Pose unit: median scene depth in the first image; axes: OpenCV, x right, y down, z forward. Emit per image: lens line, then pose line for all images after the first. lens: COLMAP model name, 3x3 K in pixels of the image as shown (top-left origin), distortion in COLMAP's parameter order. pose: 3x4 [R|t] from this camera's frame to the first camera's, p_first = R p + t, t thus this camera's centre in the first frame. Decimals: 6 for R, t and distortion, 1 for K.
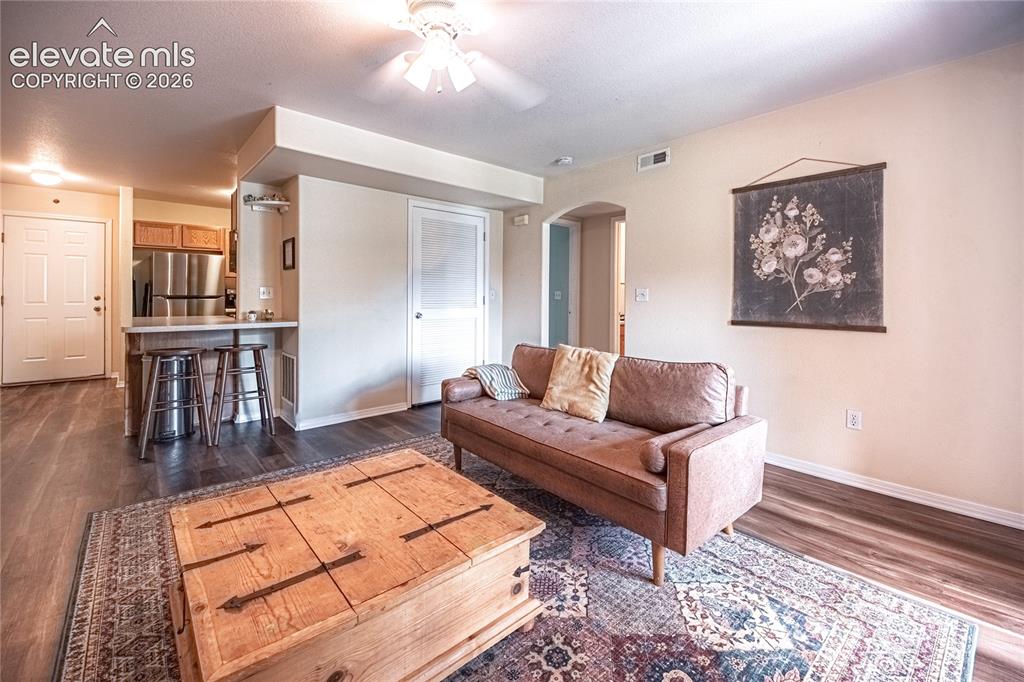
lens RADIAL K [[432.7, 0, 515.9], [0, 432.7, 298.9], [0, 0, 1]] dist [0.001782, -0.000637]
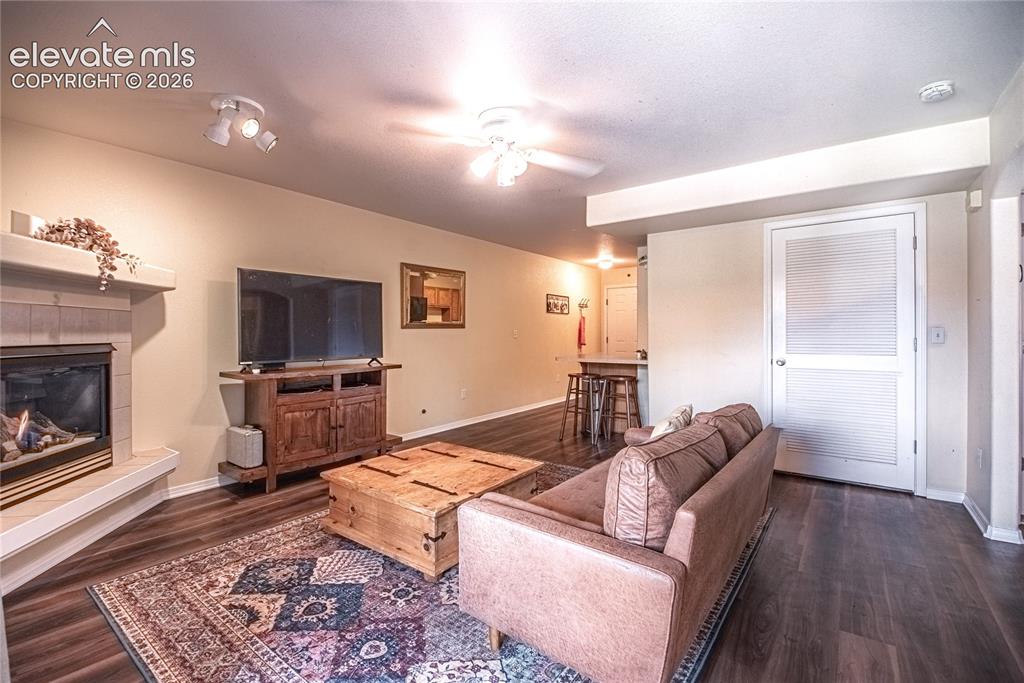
lens RADIAL K [[452.8, 0, 510.0], [0, 452.8, 337.6], [0, 0, 1]] dist [-0.001152, -0.000129]
pose [[0.198544, -0.000463, -0.980092, 0.807740], [-0.001065, 0.999999, -0.000688, -0.009429], [0.980091, 0.001180, 0.198543, 0.519422]]
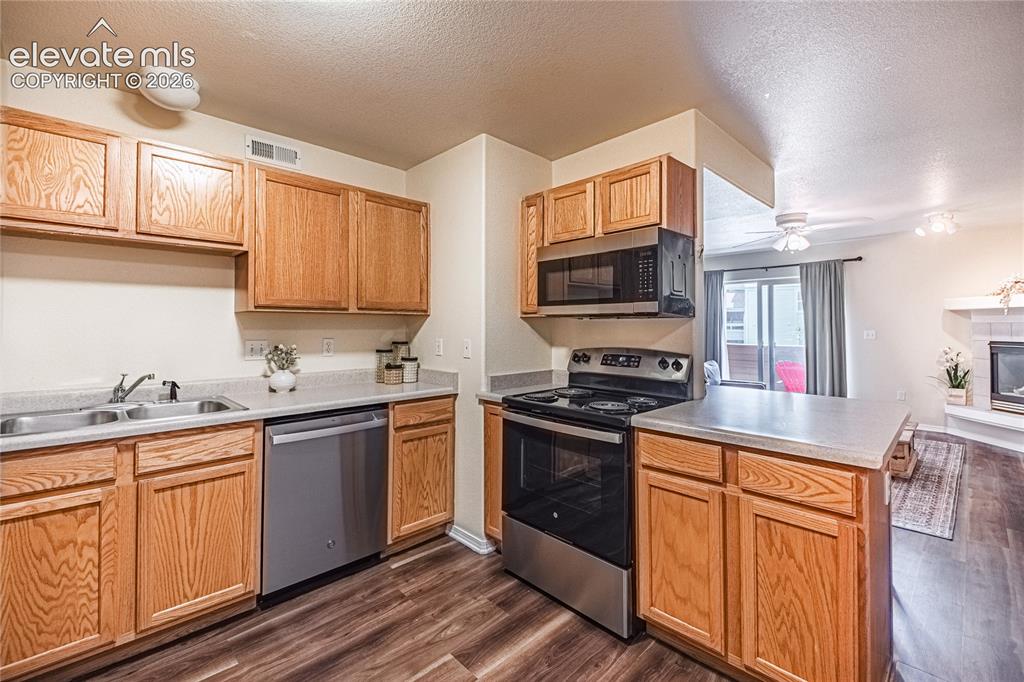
lens RADIAL K [[437.7, 0, 520.8], [0, 437.7, 315.4], [0, 0, 1]] dist [0.050902, -0.022822]
pose [[-0.054092, 0.016557, 0.998399, -1.722933], [0.007224, 0.999843, -0.016190, -0.079089], [-0.998510, 0.006337, -0.054203, 1.784137]]
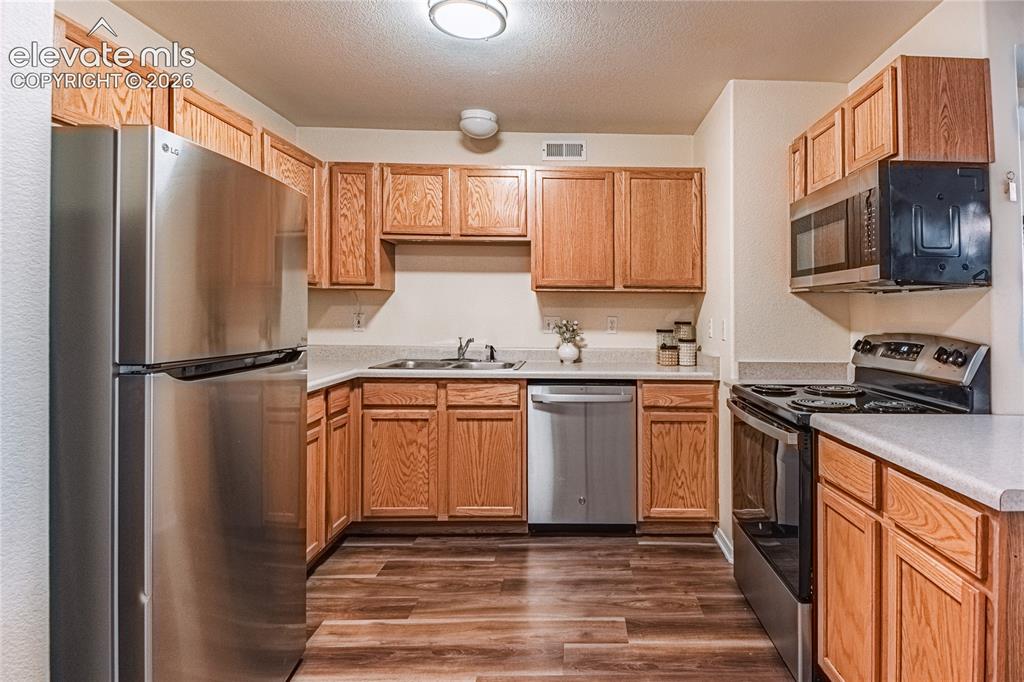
lens RADIAL K [[559.4, 0, 594.4], [0, 559.4, 305.3], [0, 0, 1]] dist [0.014506, -0.001178]
pose [[0.636300, 0.006391, 0.771416, -1.740102], [0.003518, 0.999931, -0.011186, -0.058257], [-0.771434, 0.009832, 0.636233, 1.367446]]
